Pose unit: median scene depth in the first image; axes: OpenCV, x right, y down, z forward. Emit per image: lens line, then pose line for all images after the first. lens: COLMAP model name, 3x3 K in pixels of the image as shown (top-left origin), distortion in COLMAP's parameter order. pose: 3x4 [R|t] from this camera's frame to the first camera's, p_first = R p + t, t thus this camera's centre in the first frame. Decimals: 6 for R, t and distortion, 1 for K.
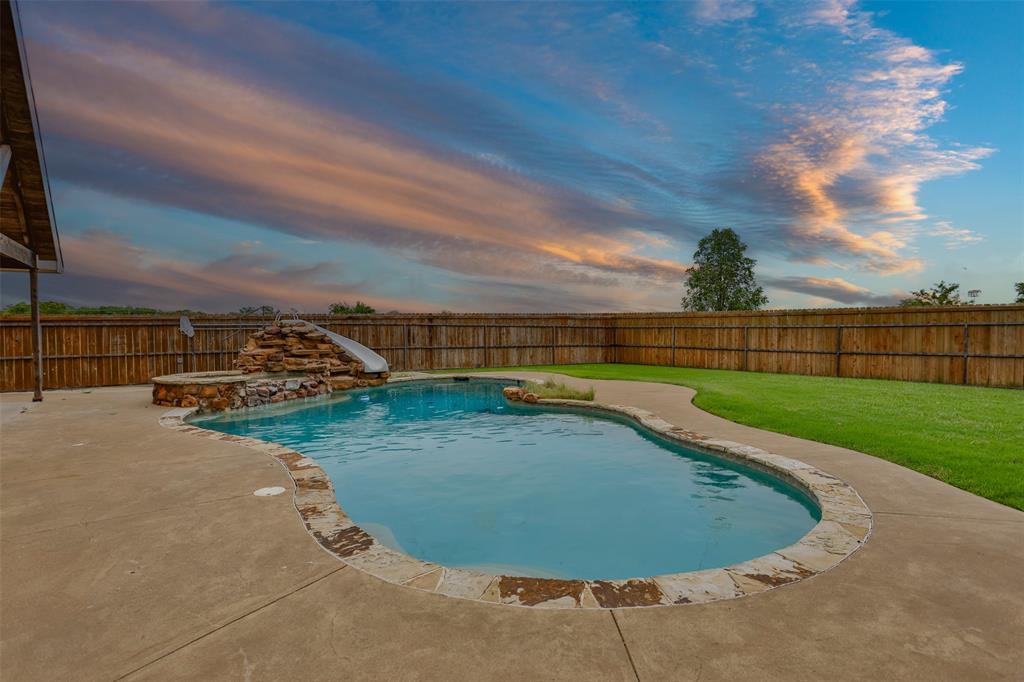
lens RADIAL K [[541.4, 0, 526.2], [0, 541.4, 339.7], [0, 0, 1]] dist [-0.001924, -0.000103]
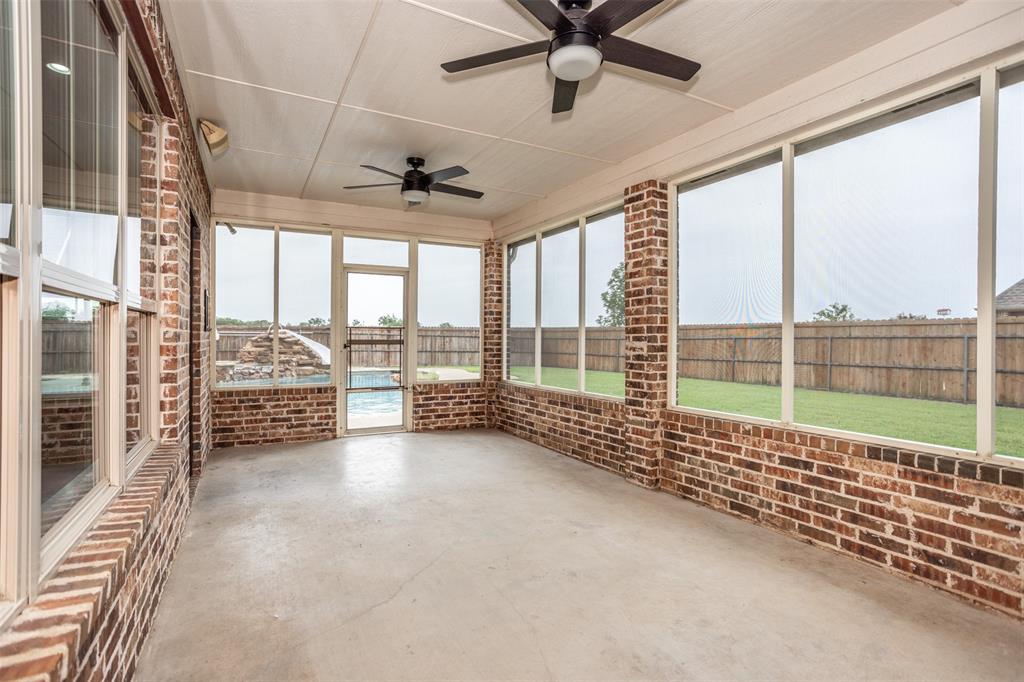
lens RADIAL K [[504.4, 0, 512.0], [0, 504.4, 341.0], [0, 0, 1]] dist [-0.000413, 0.000247]
pose [[0.992782, 0.013454, -0.119172, 0.317636], [-0.015749, 0.999708, -0.018341, 0.009096], [0.118890, 0.020086, 0.992704, -0.274540]]
